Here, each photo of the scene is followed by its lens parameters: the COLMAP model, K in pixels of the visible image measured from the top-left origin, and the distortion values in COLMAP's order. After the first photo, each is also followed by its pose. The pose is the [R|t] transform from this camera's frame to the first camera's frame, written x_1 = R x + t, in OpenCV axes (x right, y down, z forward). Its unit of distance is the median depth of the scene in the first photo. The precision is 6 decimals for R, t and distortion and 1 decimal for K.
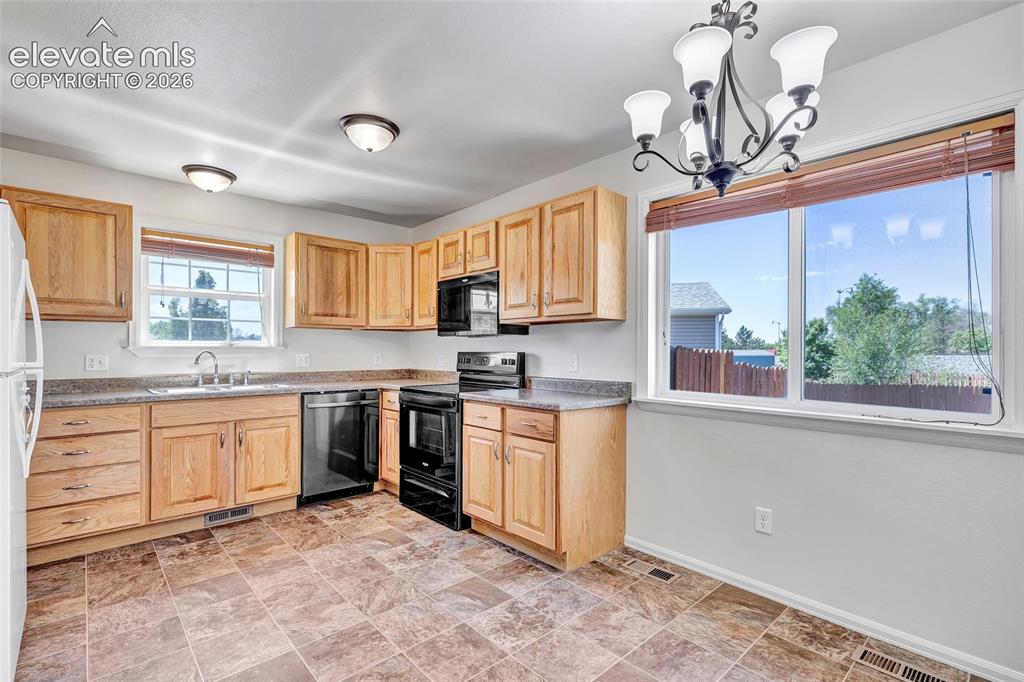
lens RADIAL K [[477.5, 0, 515.3], [0, 477.5, 345.8], [0, 0, 1]] dist [0.007980, -0.000473]
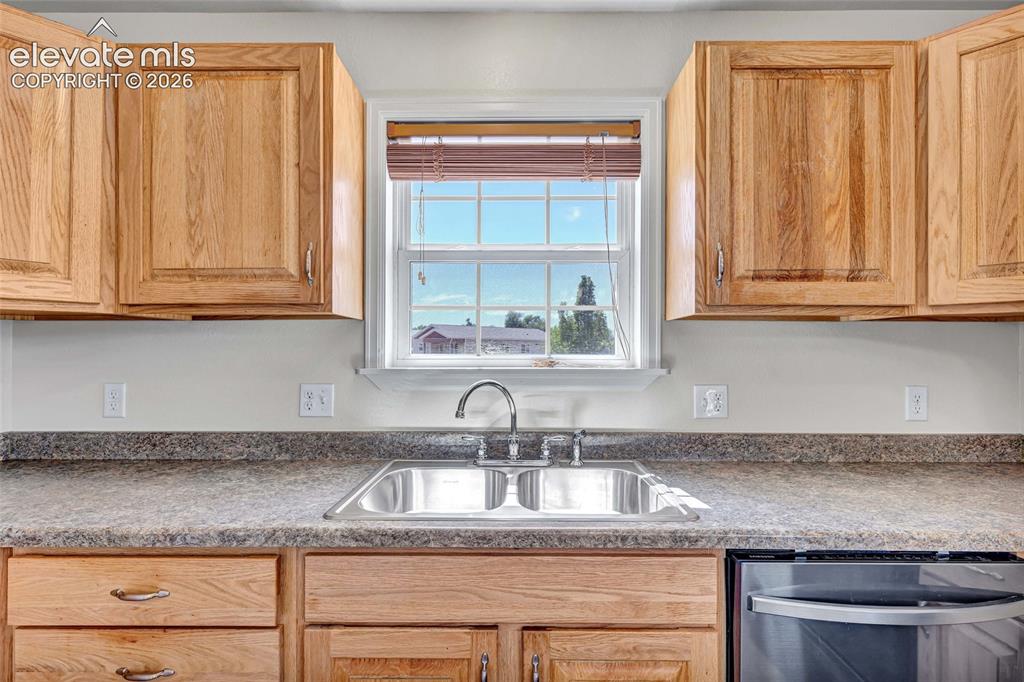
lens RADIAL K [[465.7, 0, 512.4], [0, 465.7, 347.1], [0, 0, 1]] dist [0.006599, -0.000349]
pose [[0.733005, -0.000456, -0.680223, -0.392867], [0.004640, 0.999980, 0.004330, -0.022316], [0.680207, -0.006330, 0.732992, 0.793125]]
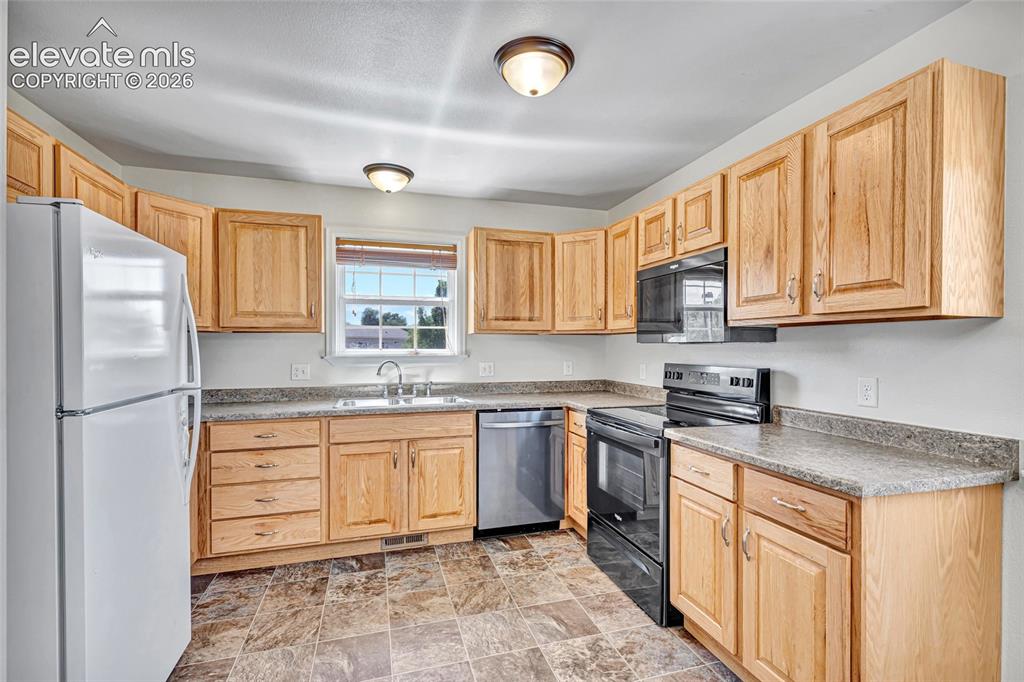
lens RADIAL K [[465.7, 0, 512.4], [0, 465.7, 347.1], [0, 0, 1]] dist [0.006599, -0.000349]
pose [[0.901490, 0.000226, -0.432801, -0.023903], [0.004966, 0.999929, 0.010865, -0.027682], [0.432772, -0.011944, 0.901424, 0.295667]]
